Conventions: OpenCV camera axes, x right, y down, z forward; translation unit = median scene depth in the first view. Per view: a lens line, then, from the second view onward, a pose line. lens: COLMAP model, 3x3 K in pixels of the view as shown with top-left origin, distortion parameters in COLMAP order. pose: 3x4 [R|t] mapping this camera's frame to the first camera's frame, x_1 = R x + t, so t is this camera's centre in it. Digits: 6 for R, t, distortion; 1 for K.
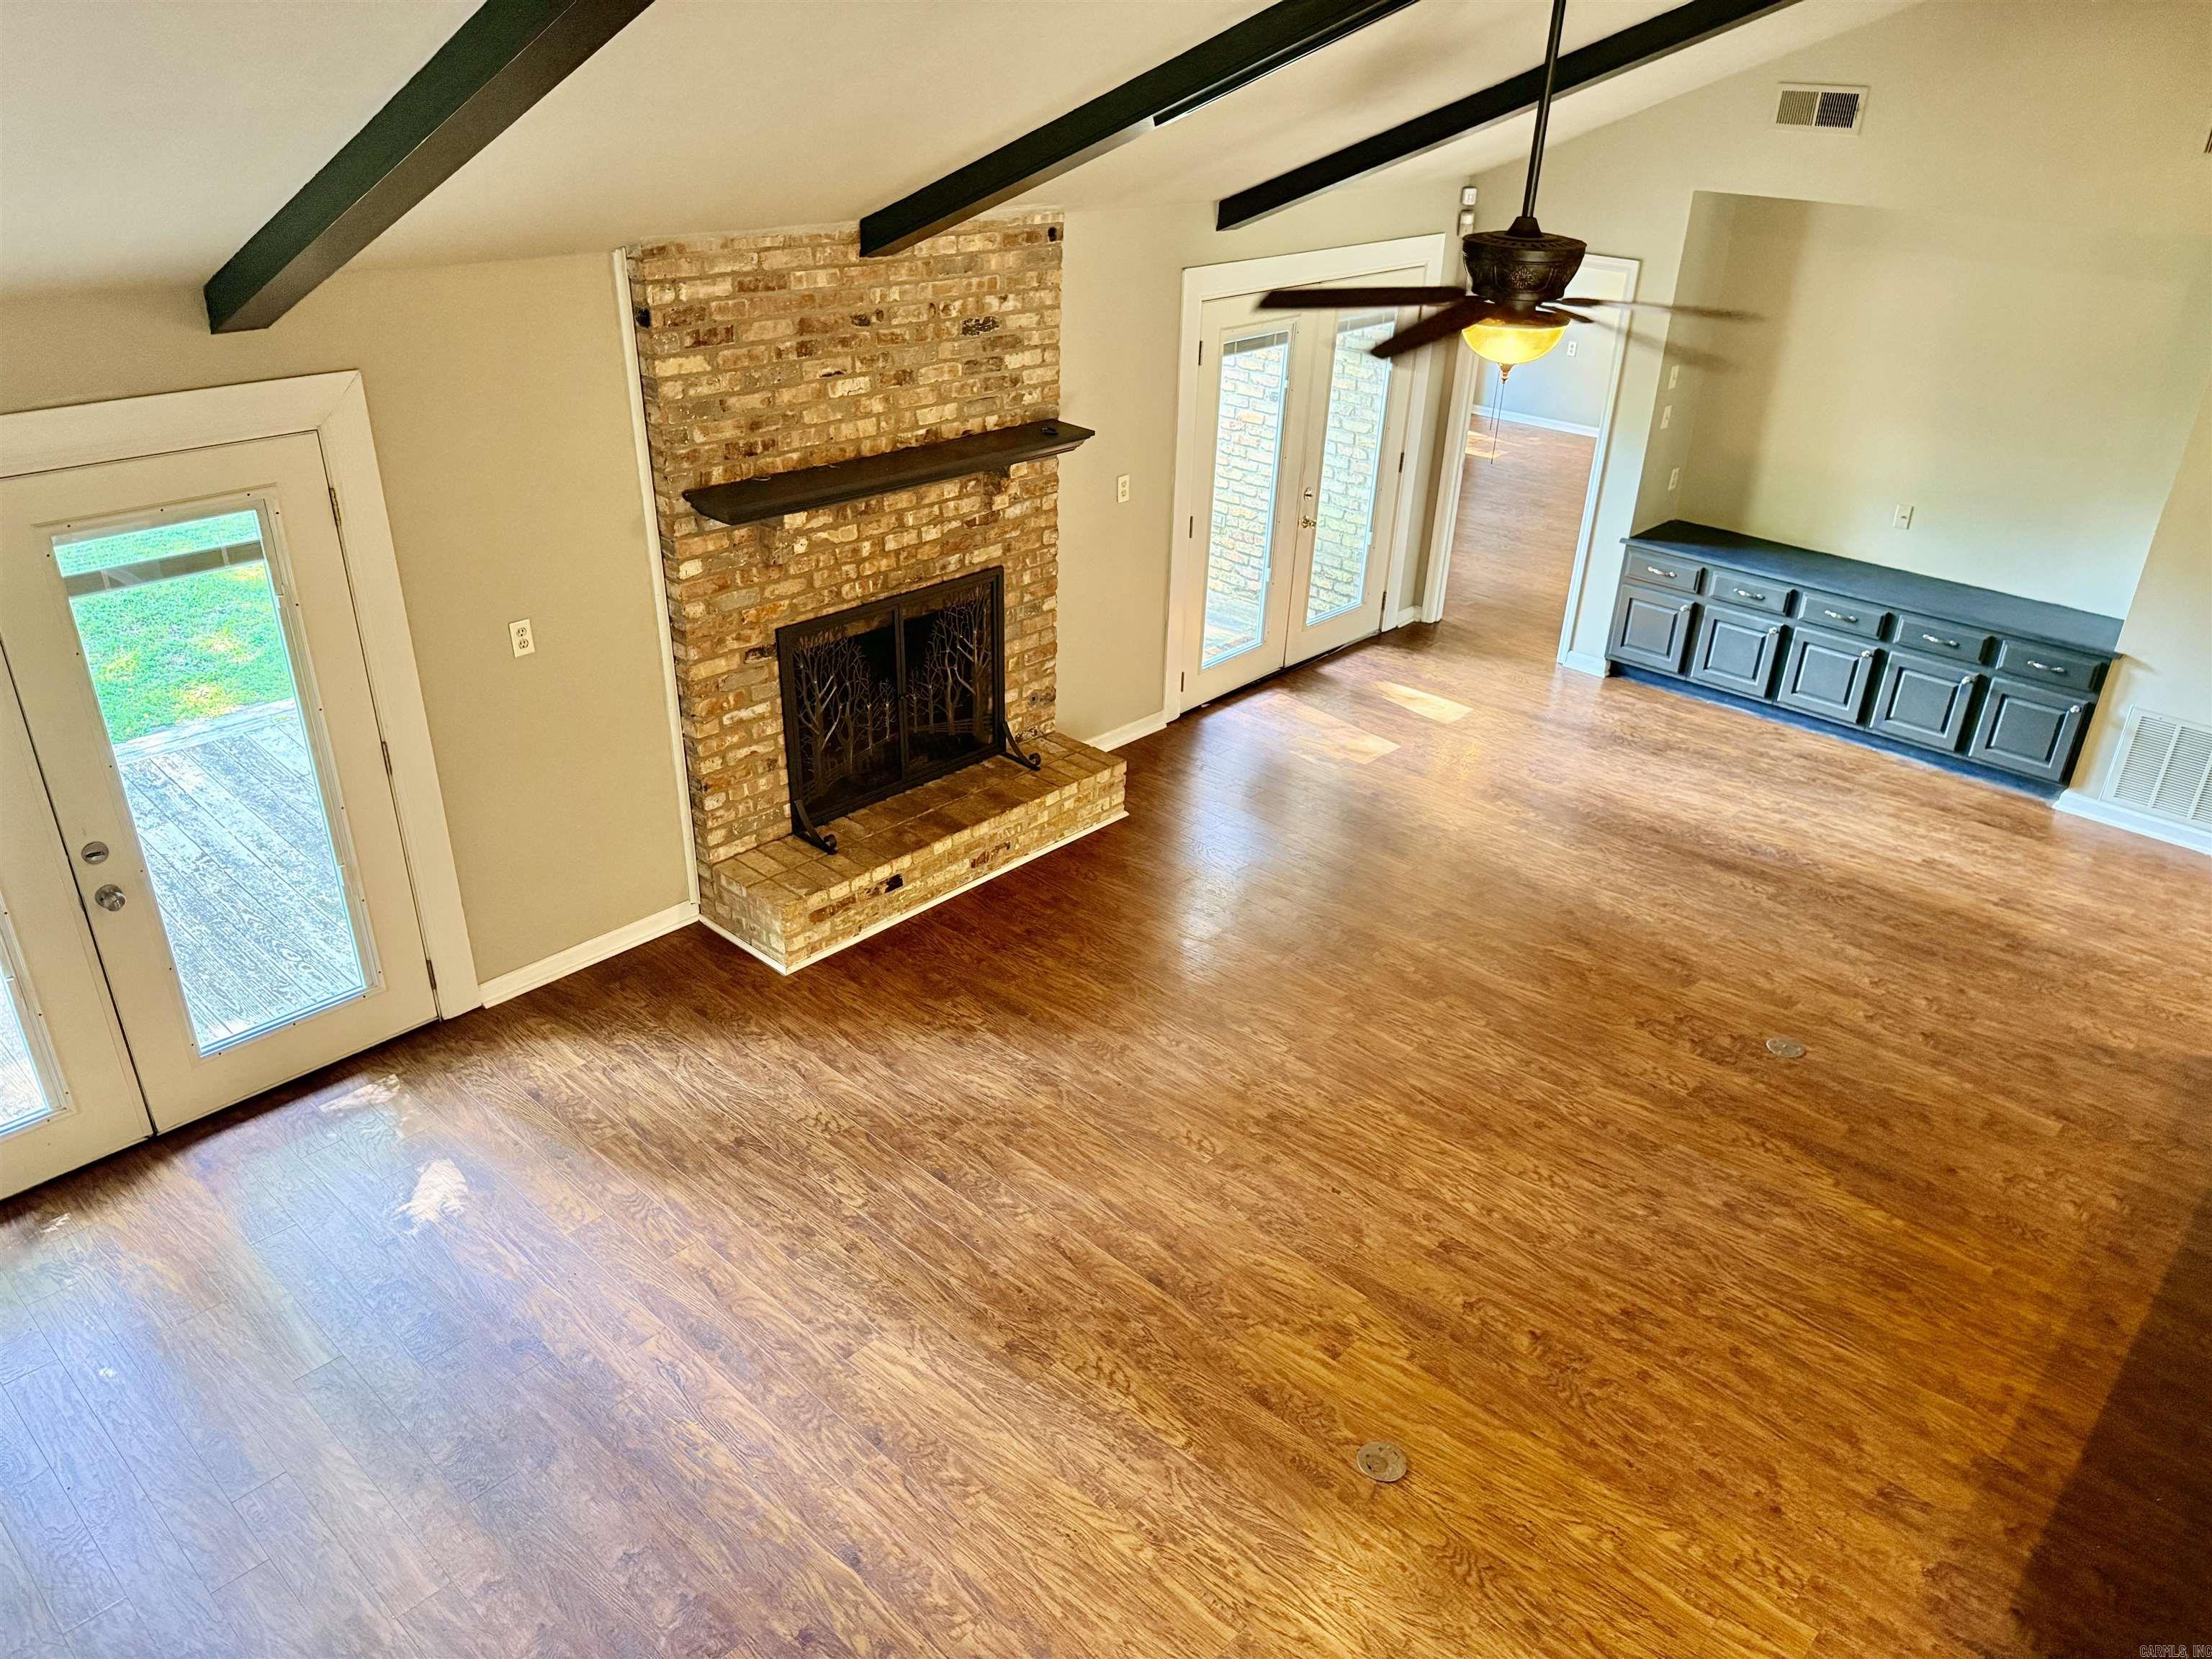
lens RADIAL K [[1543.3, 0, 1122.4], [0, 1543.3, 835.2], [0, 0, 1]] dist [0.136377, -0.223862]
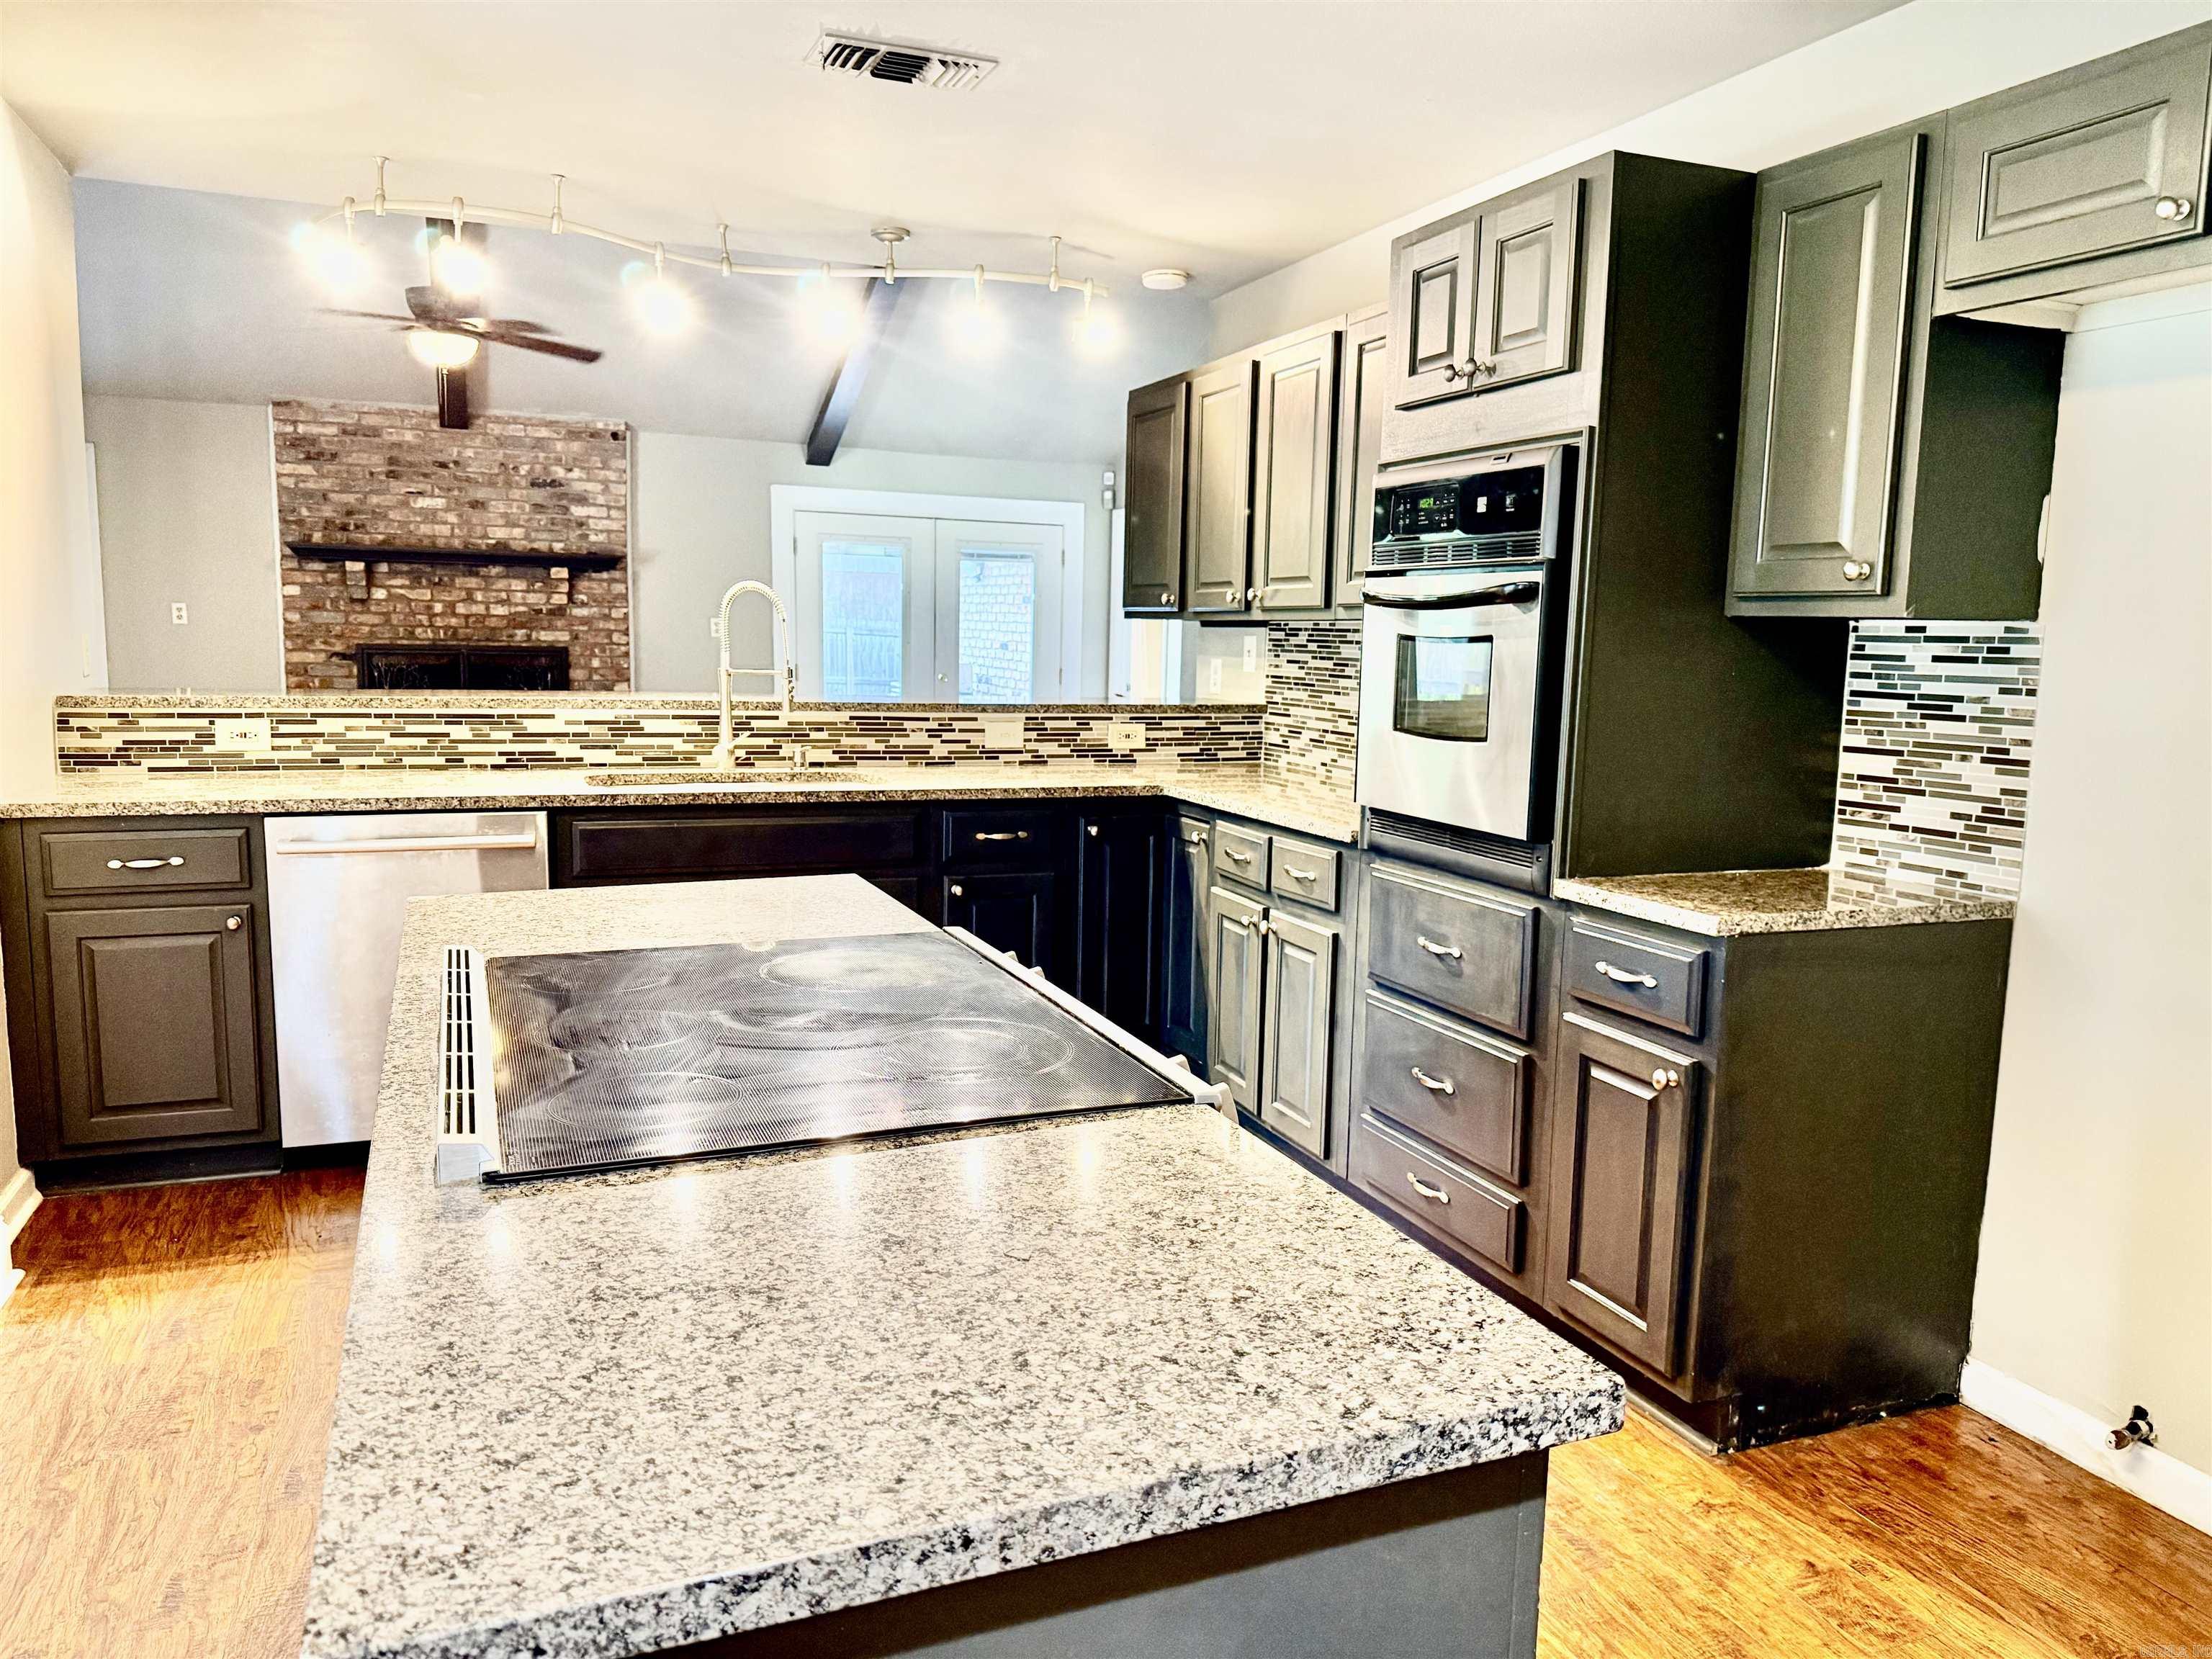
lens RADIAL K [[1573.3, 0, 1097.3], [0, 1573.3, 829.5], [0, 0, 1]] dist [0.139393, -0.235309]
pose [[0.895180, 0.046960, -0.443225, 1.161923], [-0.201821, 0.929351, -0.309153, 0.387144], [0.397393, 0.366200, 0.841413, 0.012038]]
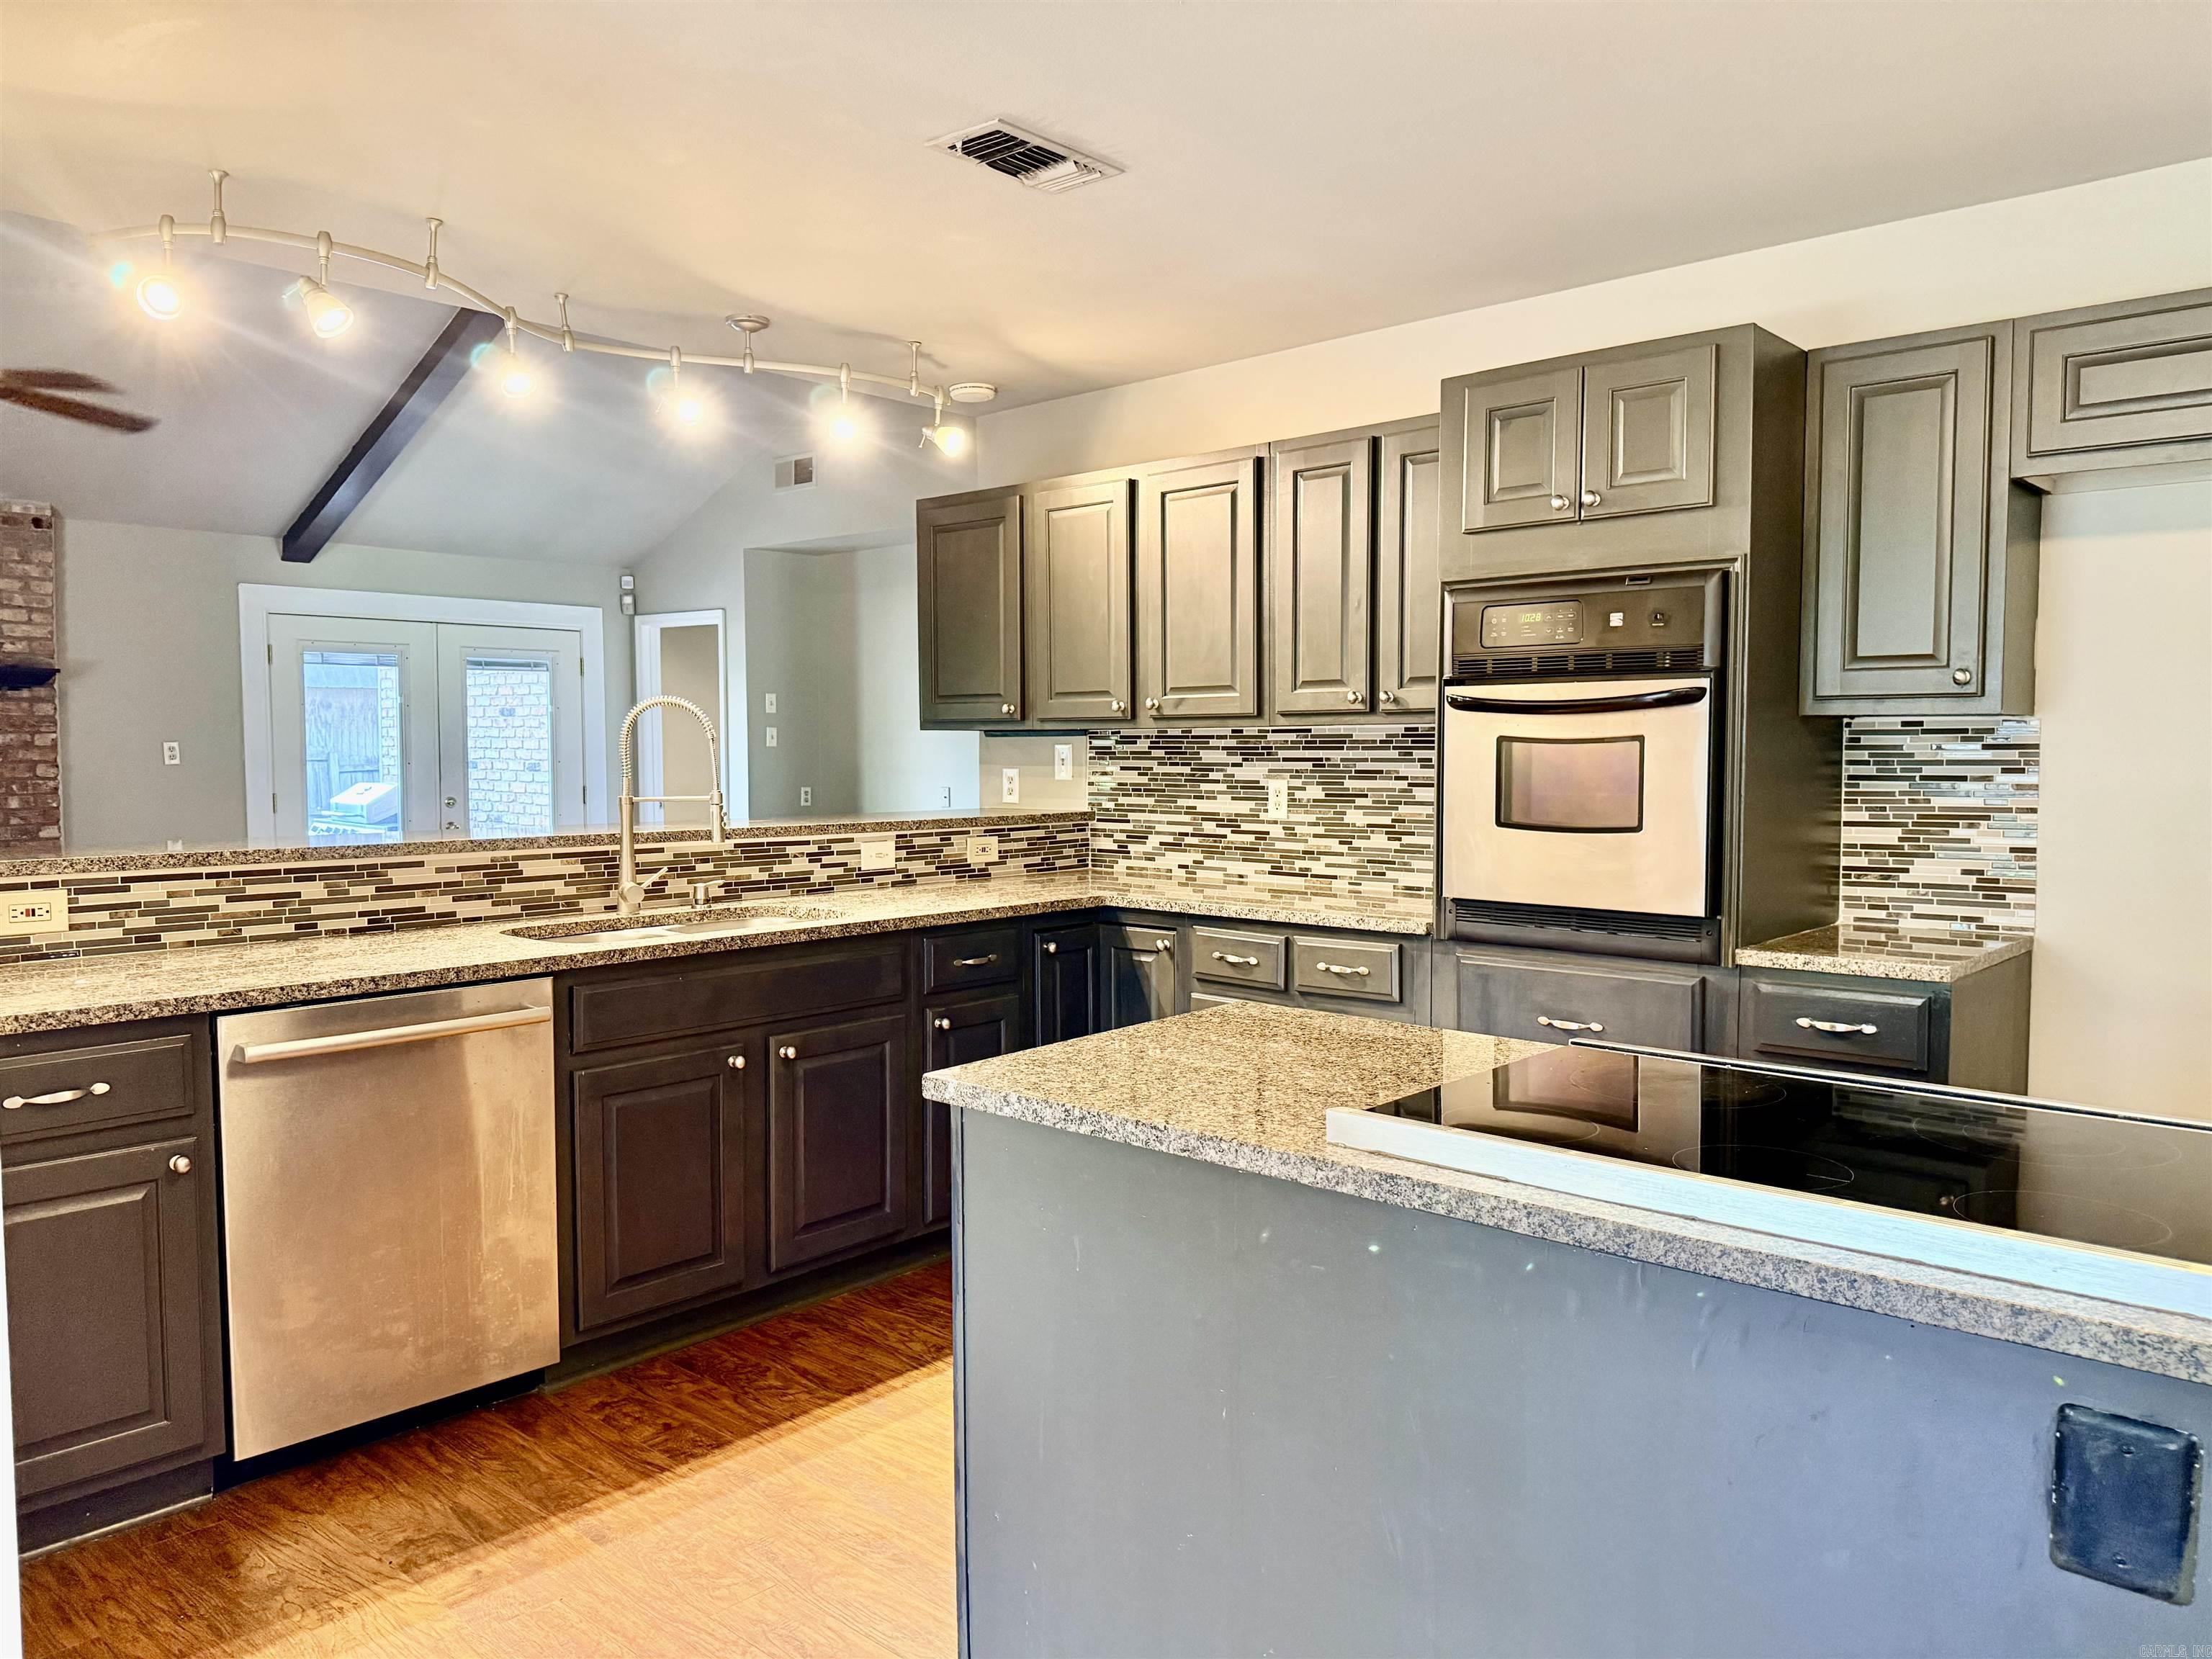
lens RADIAL K [[1561.8, 0, 1102.8], [0, 1561.8, 835.4], [0, 0, 1]] dist [0.094672, -0.131845]
pose [[0.999499, -0.031534, -0.002740, 0.846314], [0.027658, 0.912178, -0.408860, 0.403471], [0.015392, 0.408579, 0.912593, -0.033825]]
